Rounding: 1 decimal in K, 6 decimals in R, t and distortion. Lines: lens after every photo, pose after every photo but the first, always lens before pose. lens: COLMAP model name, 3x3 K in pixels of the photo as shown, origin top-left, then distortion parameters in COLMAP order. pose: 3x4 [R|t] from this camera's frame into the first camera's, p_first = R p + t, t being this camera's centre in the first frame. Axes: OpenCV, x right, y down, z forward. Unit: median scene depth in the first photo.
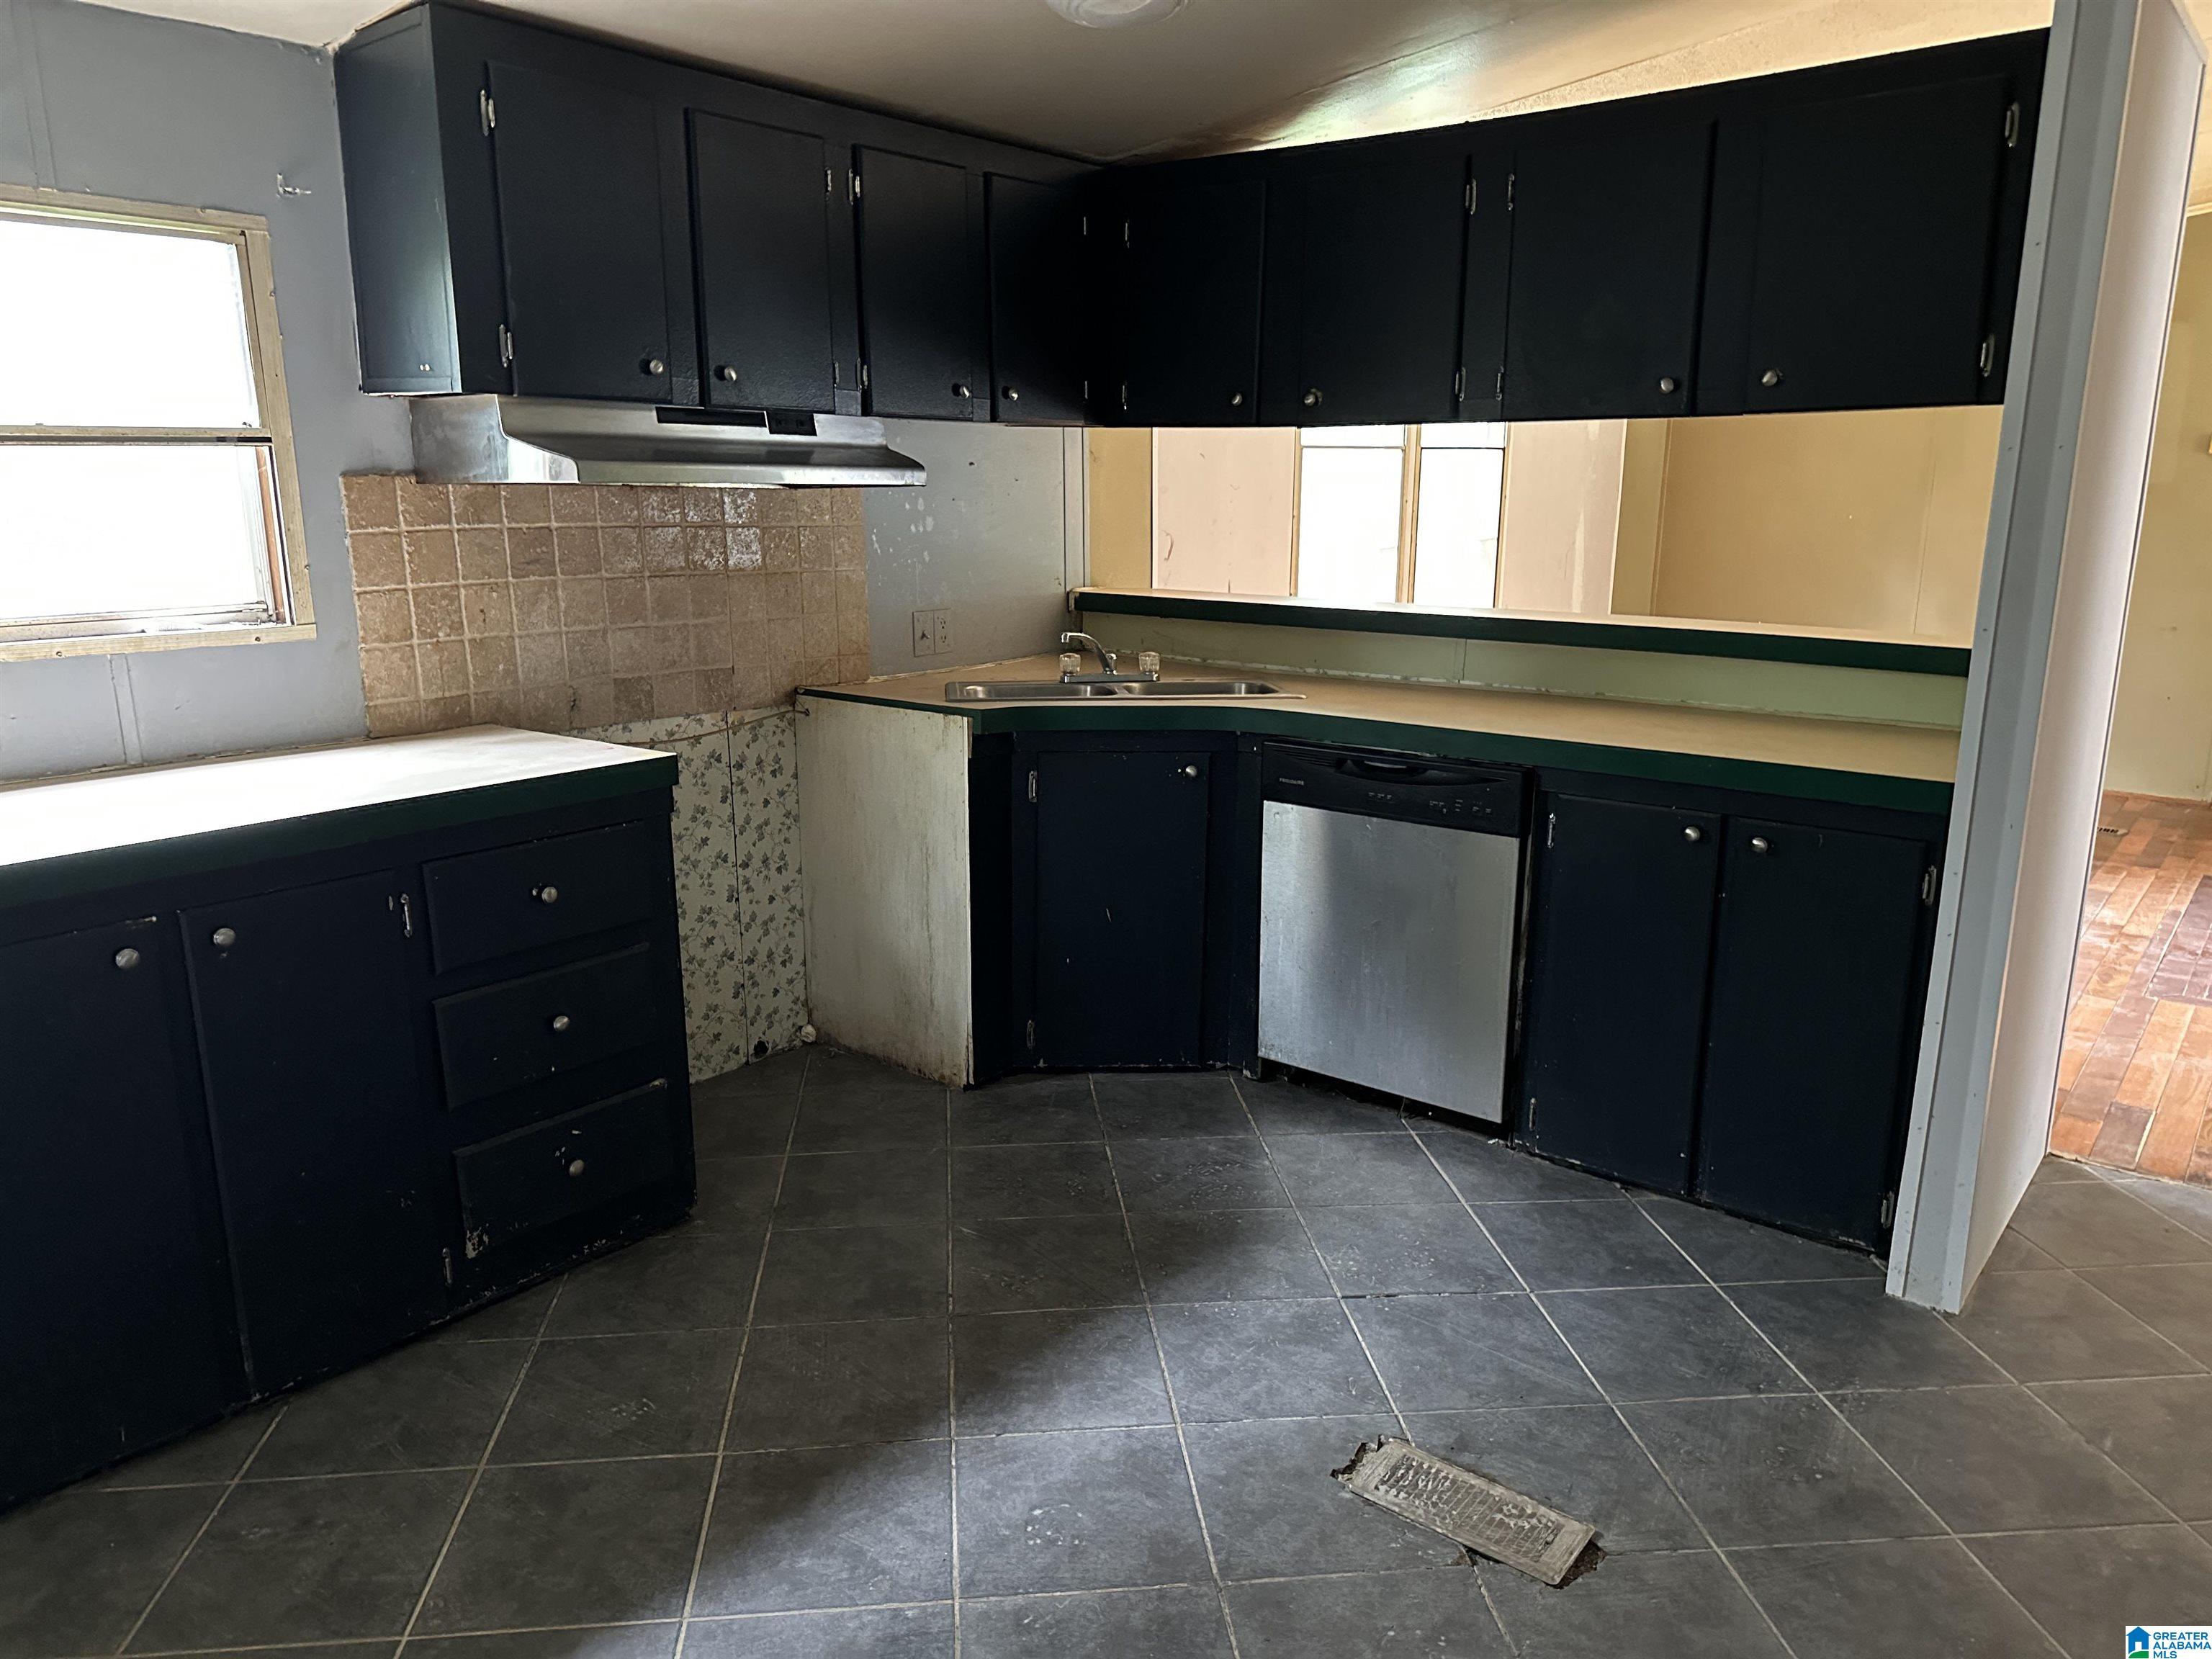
lens RADIAL K [[1538.7, 0, 1106.0], [0, 1538.7, 829.5], [0, 0, 1]] dist [0.173446, -0.299414]
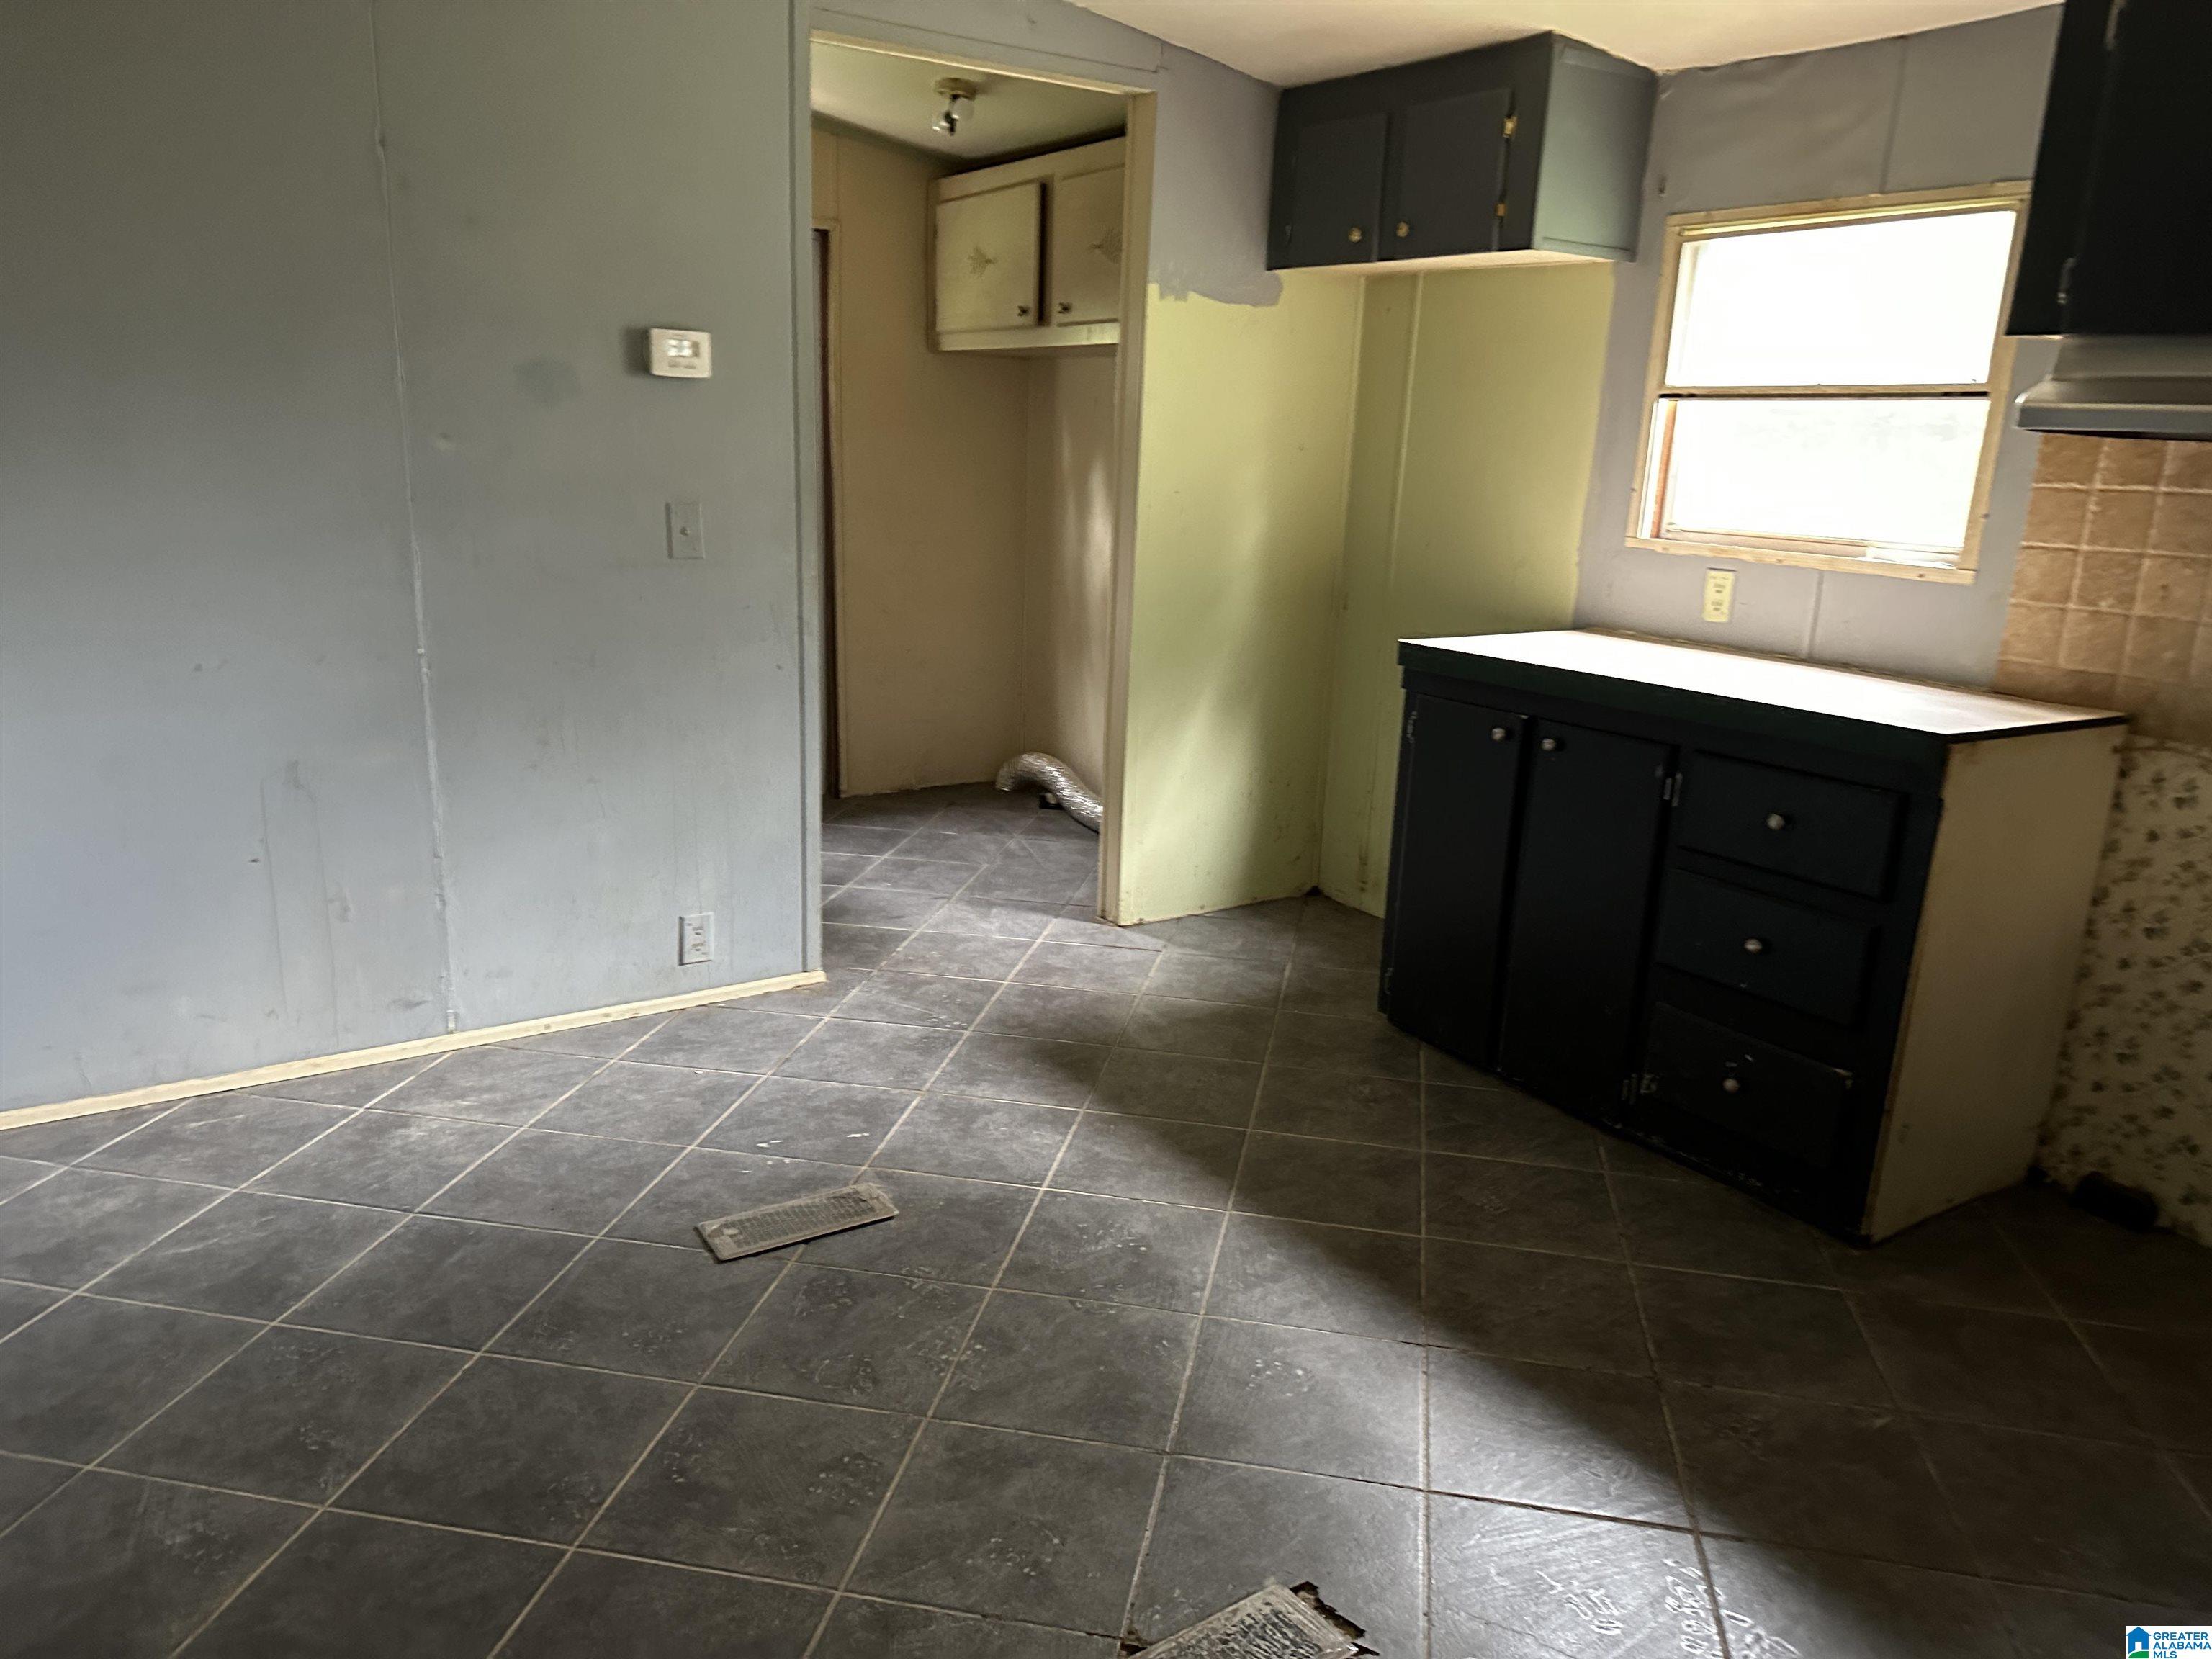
lens RADIAL K [[1538.7, 0, 1106.0], [0, 1538.7, 829.5], [0, 0, 1]] dist [0.173446, -0.299414]
pose [[-0.298840, 0.220811, -0.928406, 0.704848], [-0.238267, 0.924787, 0.296645, -0.149994], [0.924080, 0.309858, -0.223751, 0.783922]]
